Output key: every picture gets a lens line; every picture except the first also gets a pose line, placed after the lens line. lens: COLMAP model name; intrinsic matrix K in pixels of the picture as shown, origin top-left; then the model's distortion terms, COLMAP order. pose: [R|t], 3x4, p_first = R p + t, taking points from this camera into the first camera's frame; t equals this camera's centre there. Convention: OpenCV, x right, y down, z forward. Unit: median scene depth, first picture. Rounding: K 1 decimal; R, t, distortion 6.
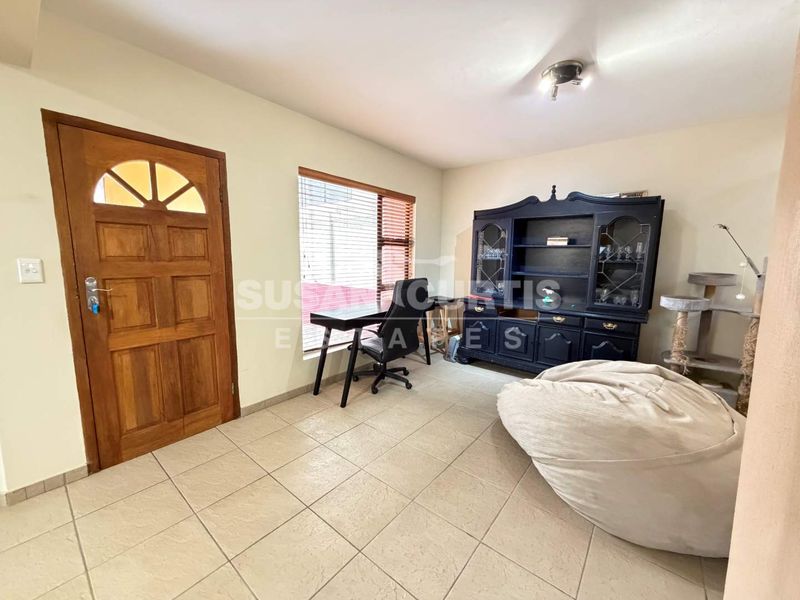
lens RADIAL K [[316.3, 0, 397.9], [0, 316.3, 298.2], [0, 0, 1]] dist [-0.001537, -0.000041]
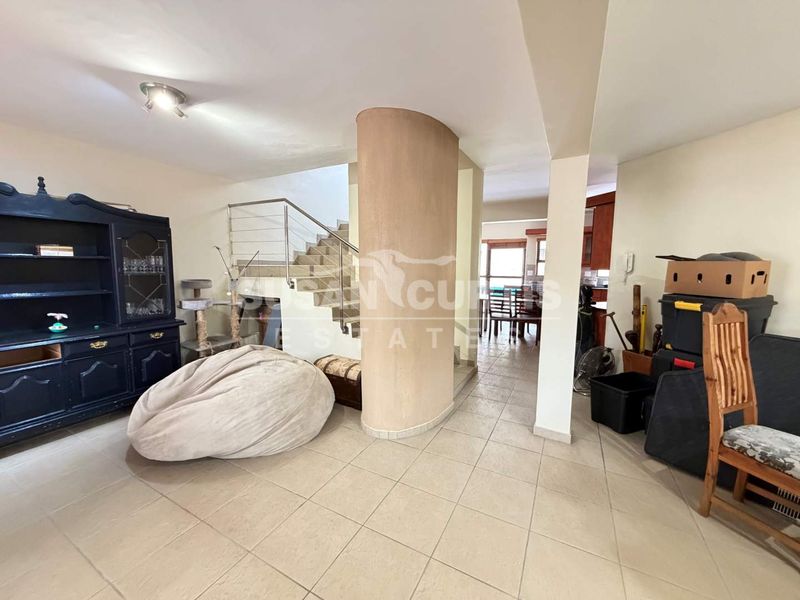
lens RADIAL K [[316.3, 0, 399.9], [0, 316.3, 299.0], [0, 0, 1]] dist [-0.001537, -0.000041]
pose [[-0.182787, -0.120581, 0.975730, -0.605248], [0.123871, 0.981717, 0.144526, -0.102985], [-0.975318, 0.147283, -0.164509, 0.463413]]
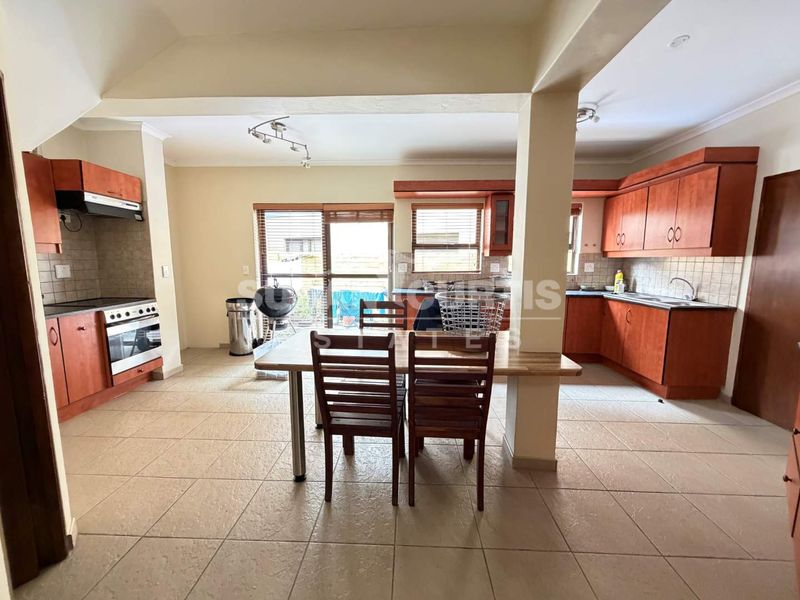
lens RADIAL K [[316.3, 0, 399.5], [0, 316.3, 299.6], [0, 0, 1]] dist [-0.001537, -0.000041]
pose [[-0.605960, -0.117267, 0.786804, -0.315835], [0.096511, 0.970931, 0.219039, -0.074017], [-0.789619, 0.208664, -0.577028, 0.312954]]
